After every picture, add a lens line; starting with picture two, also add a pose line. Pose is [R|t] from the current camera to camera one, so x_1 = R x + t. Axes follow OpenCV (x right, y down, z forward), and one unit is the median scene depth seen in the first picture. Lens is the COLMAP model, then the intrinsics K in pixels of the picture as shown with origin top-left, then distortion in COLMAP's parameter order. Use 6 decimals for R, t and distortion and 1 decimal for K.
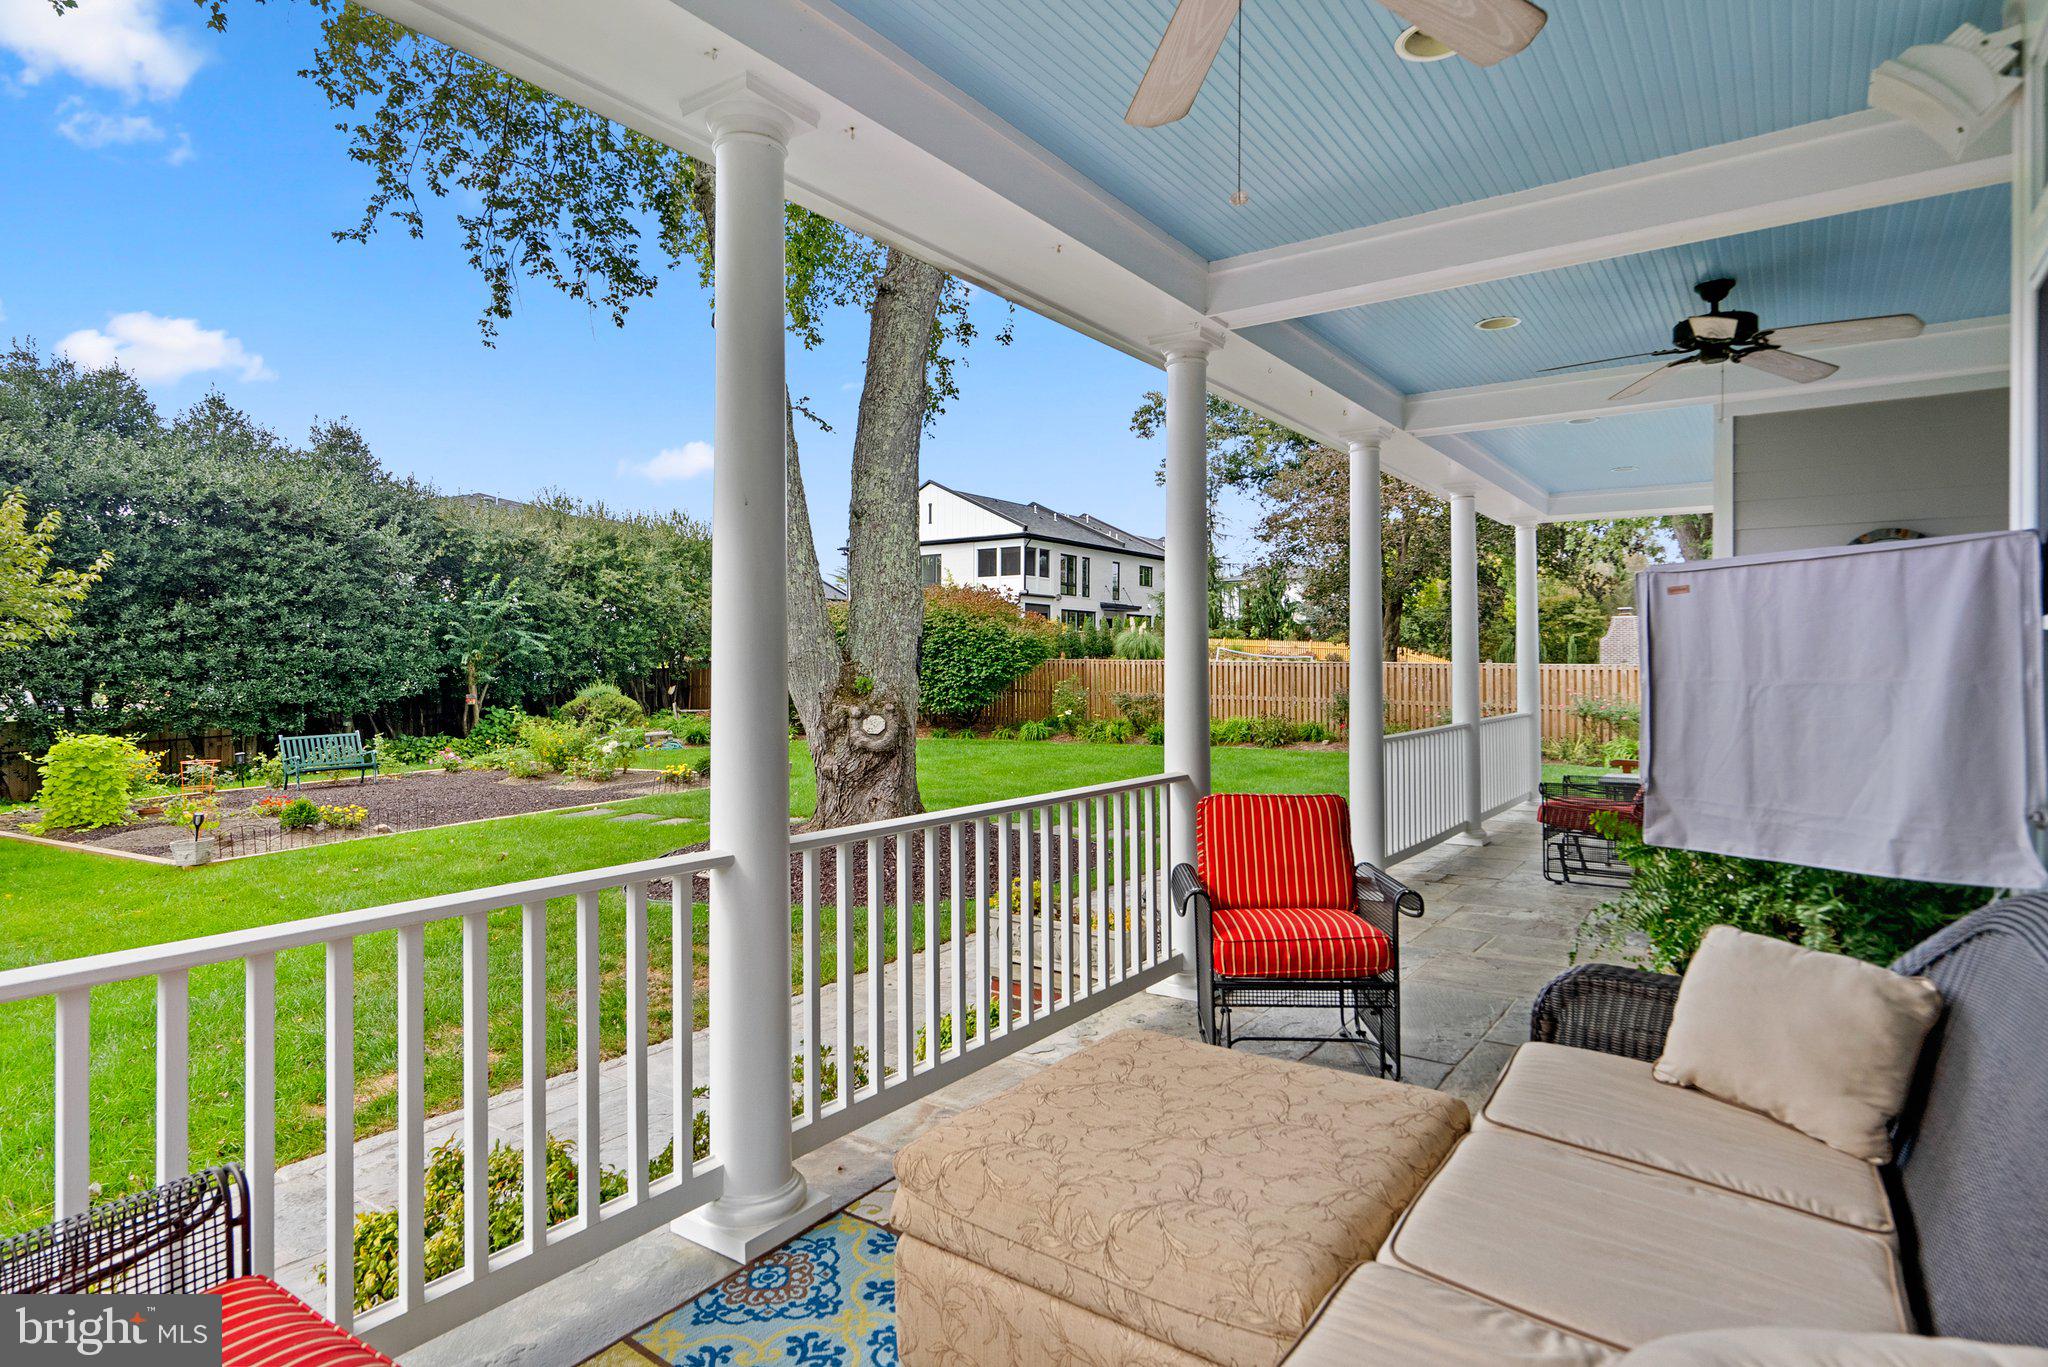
lens RADIAL K [[1096.5, 0, 1018.0], [0, 1096.5, 654.4], [0, 0, 1]] dist [0.002242, 0.000495]
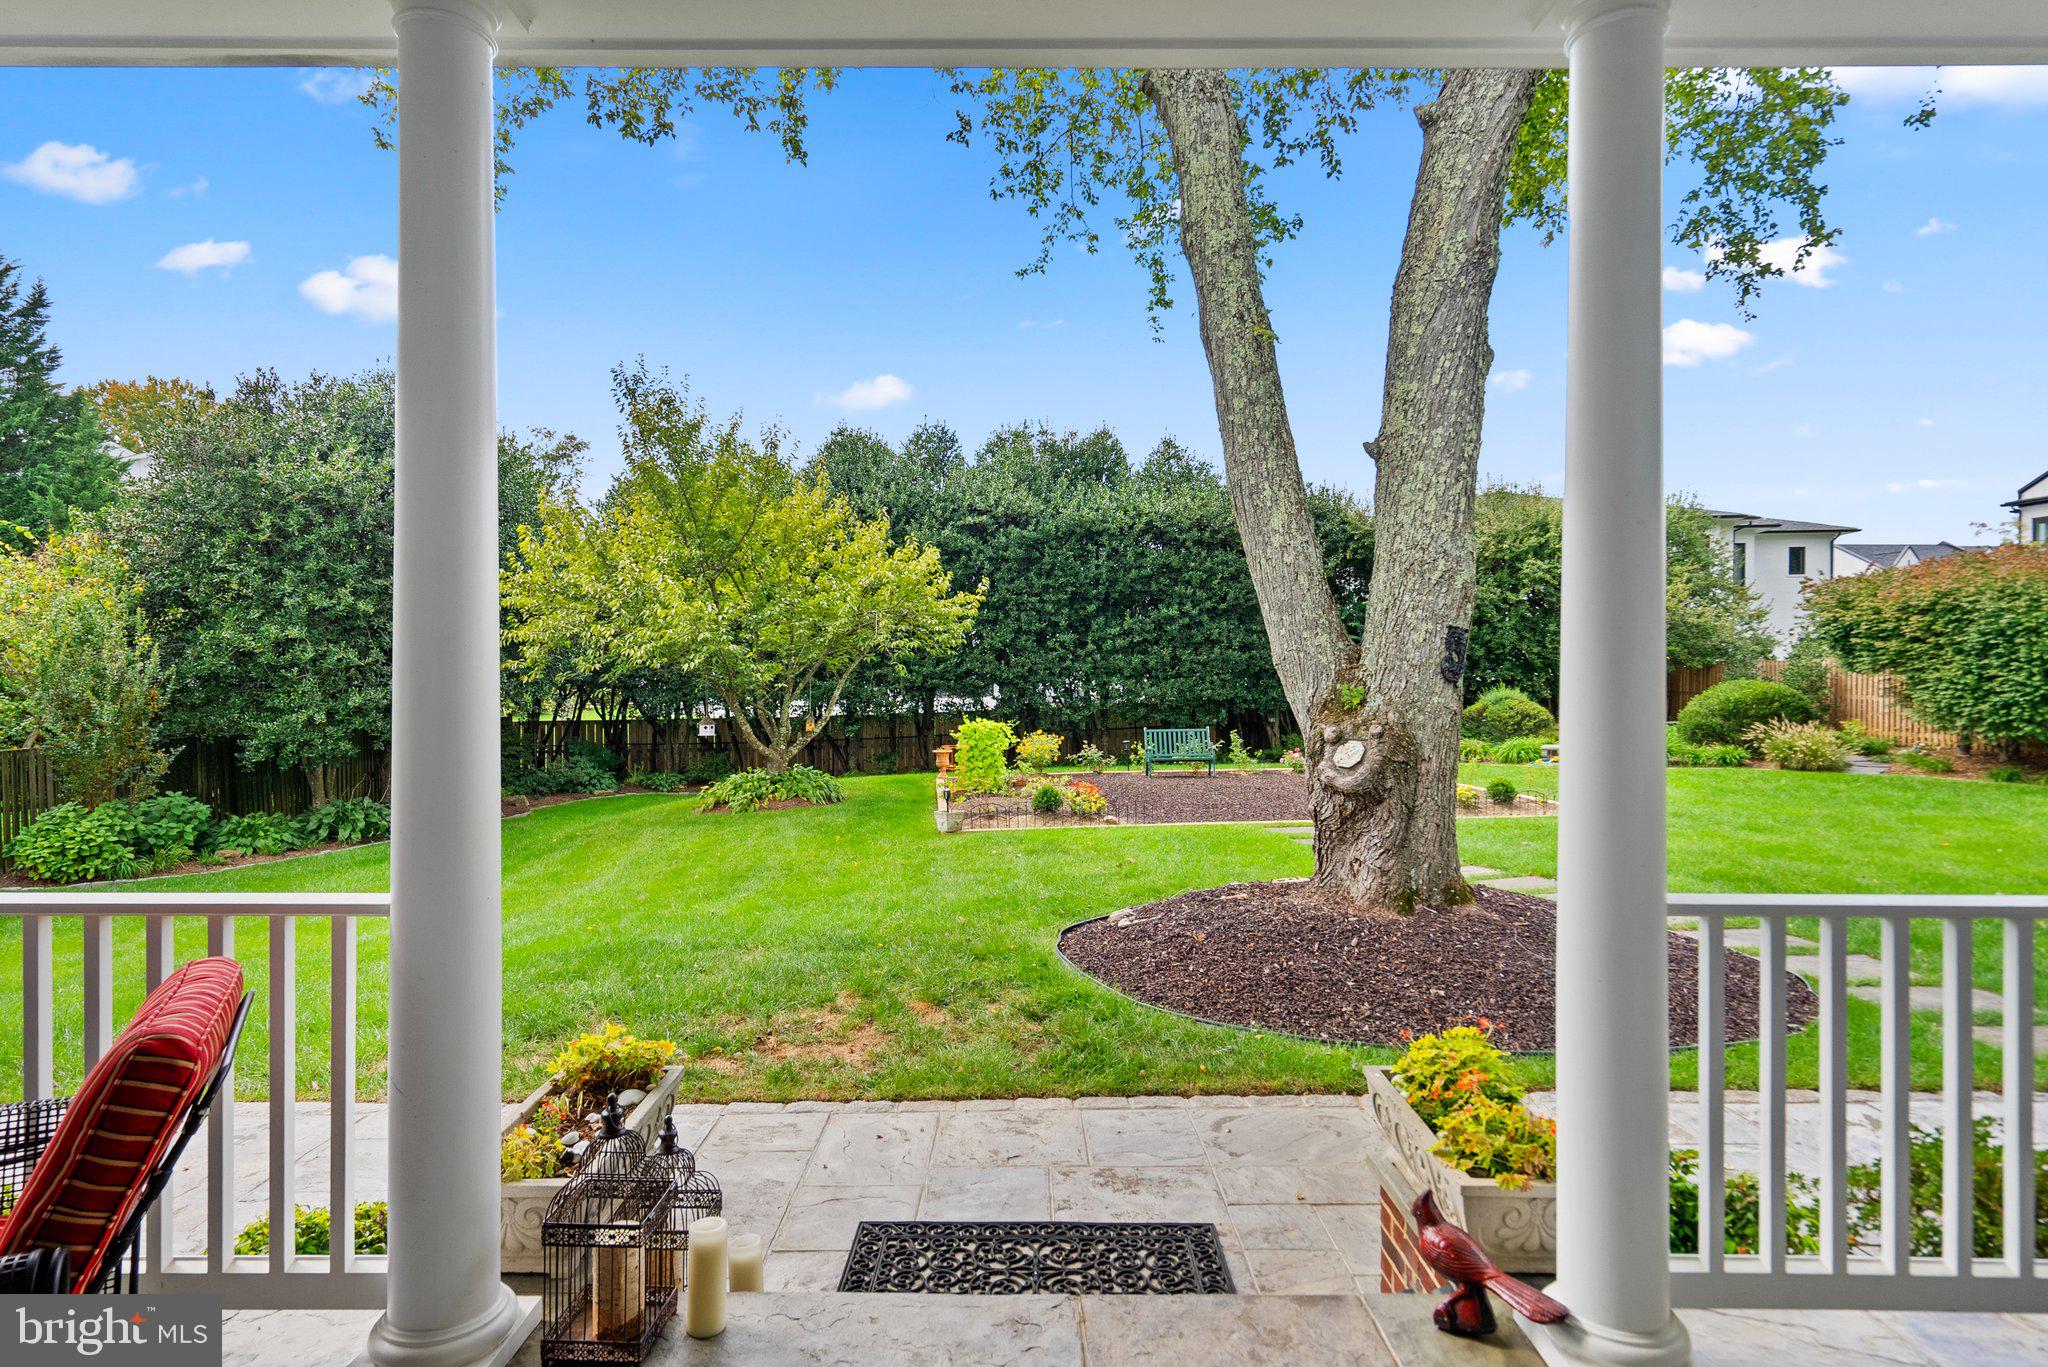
lens RADIAL K [[1089.3, 0, 989.3], [0, 1089.3, 681.3], [0, 0, 1]] dist [-0.017424, 0.001864]
pose [[0.574428, 0.013593, -0.818442, 0.125564], [0.006259, 0.999760, 0.020997, 0.000665], [0.818531, -0.017184, 0.574205, 0.171011]]
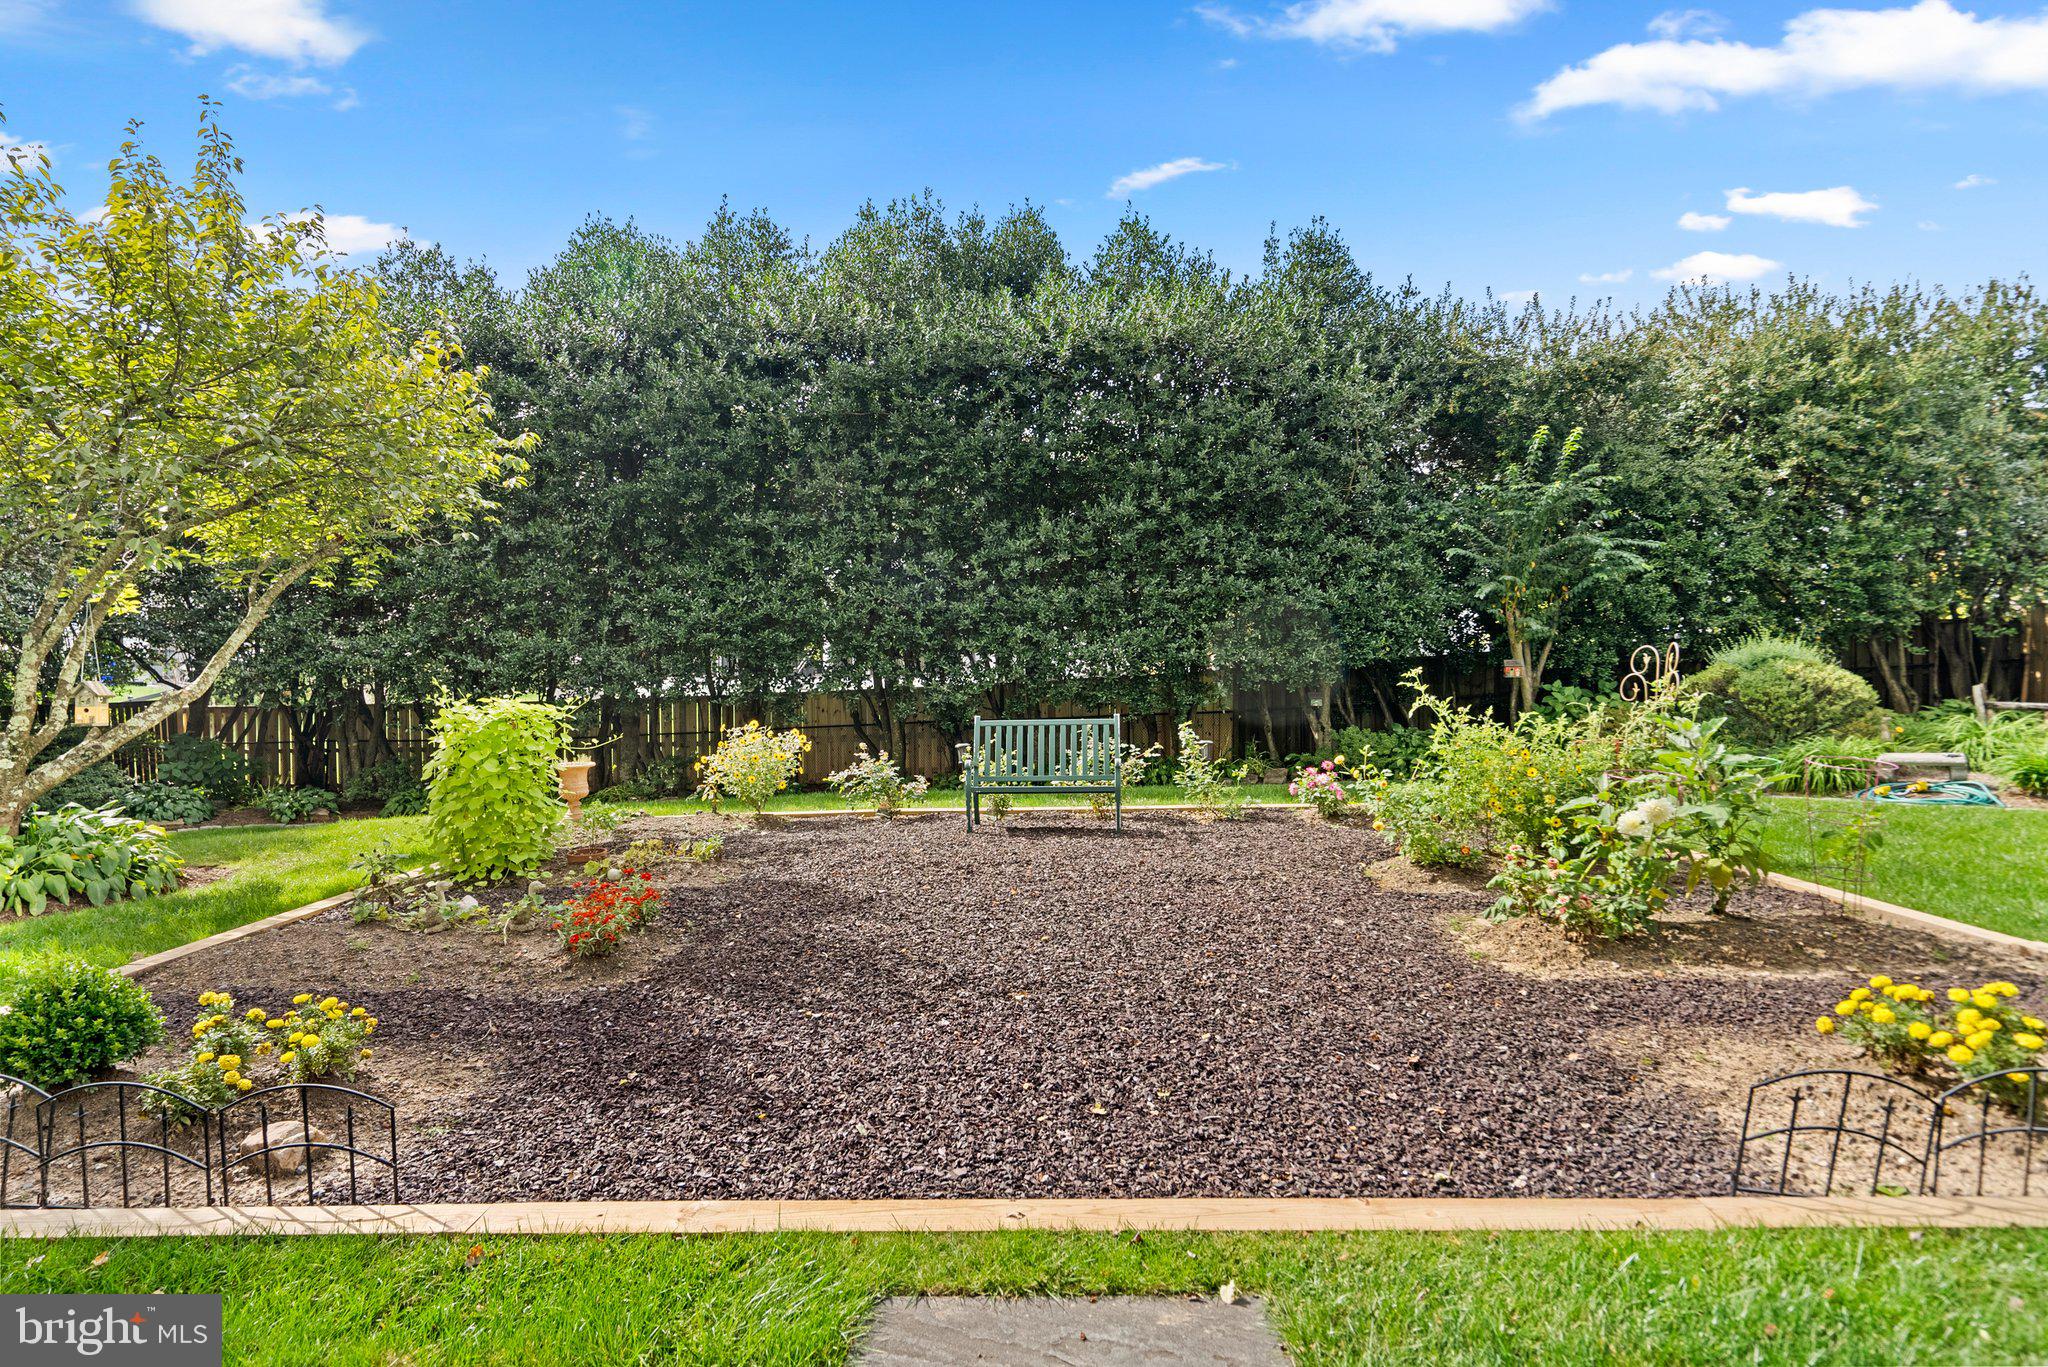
lens RADIAL K [[1079.9, 0, 1024.0], [0, 1079.9, 683.5], [0, 0, 1]] dist [0.005548, 0.002416]
pose [[0.512259, 0.021389, -0.858565, -0.183181], [0.010976, 0.999445, 0.031448, 0.034283], [0.858761, -0.025533, 0.511740, 0.604918]]
